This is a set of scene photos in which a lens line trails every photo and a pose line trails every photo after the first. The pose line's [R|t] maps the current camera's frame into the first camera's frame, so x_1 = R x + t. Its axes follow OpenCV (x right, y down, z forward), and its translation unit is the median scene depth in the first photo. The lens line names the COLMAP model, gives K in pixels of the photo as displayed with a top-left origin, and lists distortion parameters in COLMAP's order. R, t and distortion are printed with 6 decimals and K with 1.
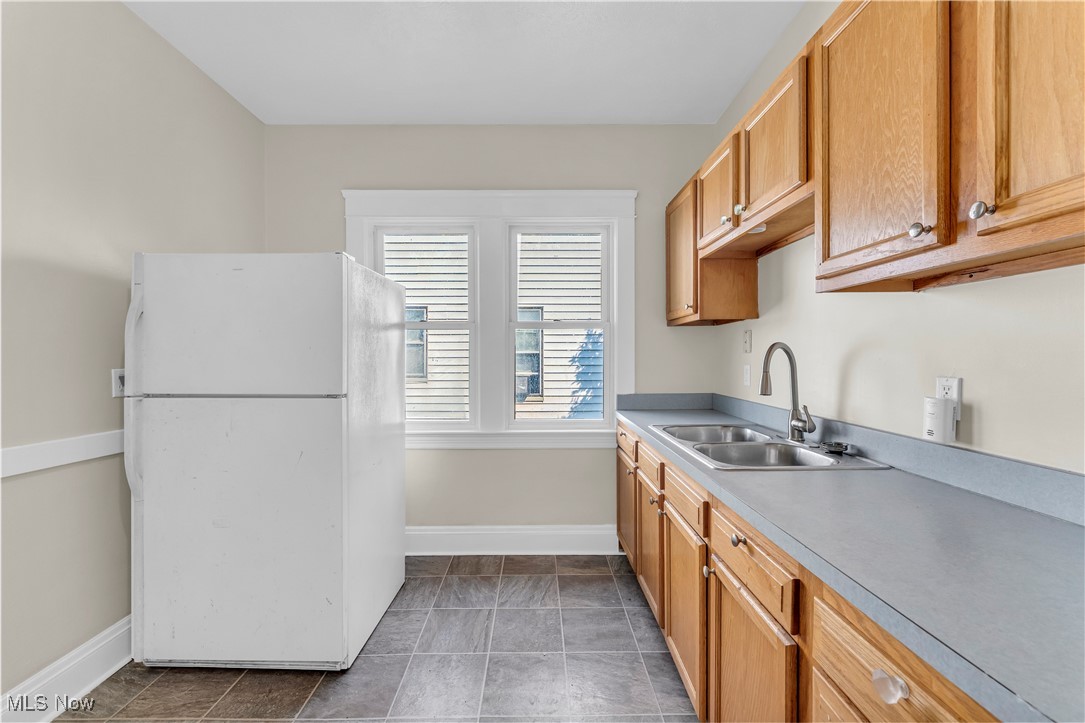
lens RADIAL K [[431.1, 0, 540.4], [0, 431.1, 361.8], [0, 0, 1]] dist [0.000511, -0.000659]
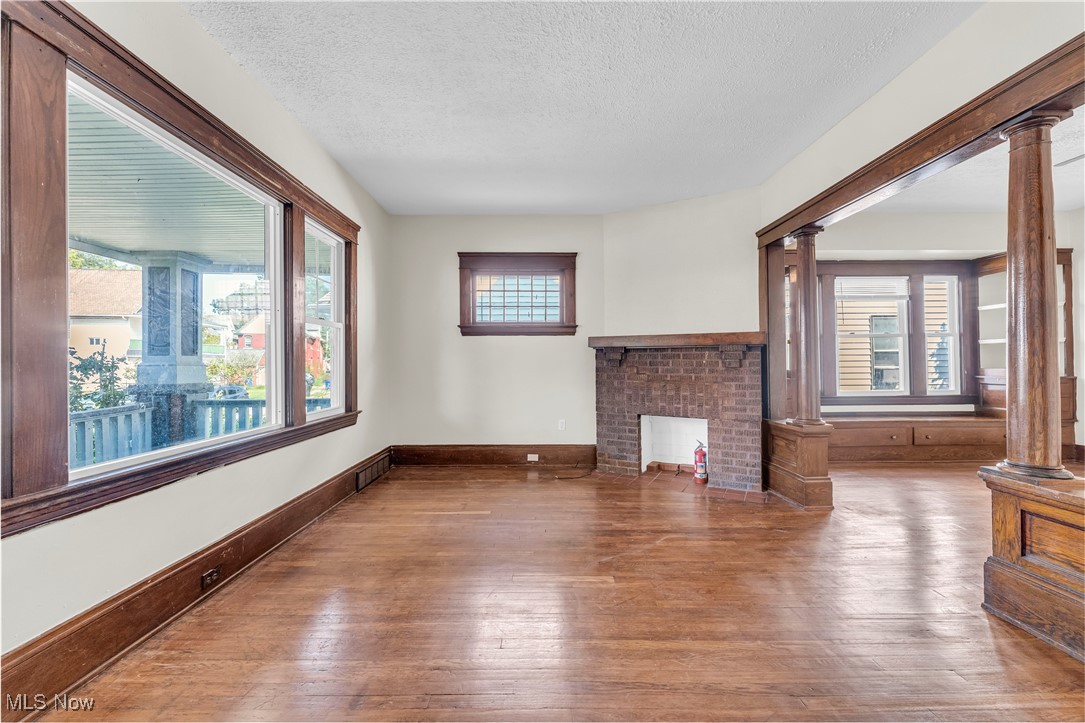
lens RADIAL K [[431.1, 0, 542.1], [0, 431.1, 363.4], [0, 0, 1]] dist [0.000511, -0.000659]
pose [[0.999973, -0.005630, 0.004766, -2.823971], [0.005695, 0.999891, -0.013649, 0.072470], [-0.004688, 0.013675, 0.999895, -0.712732]]
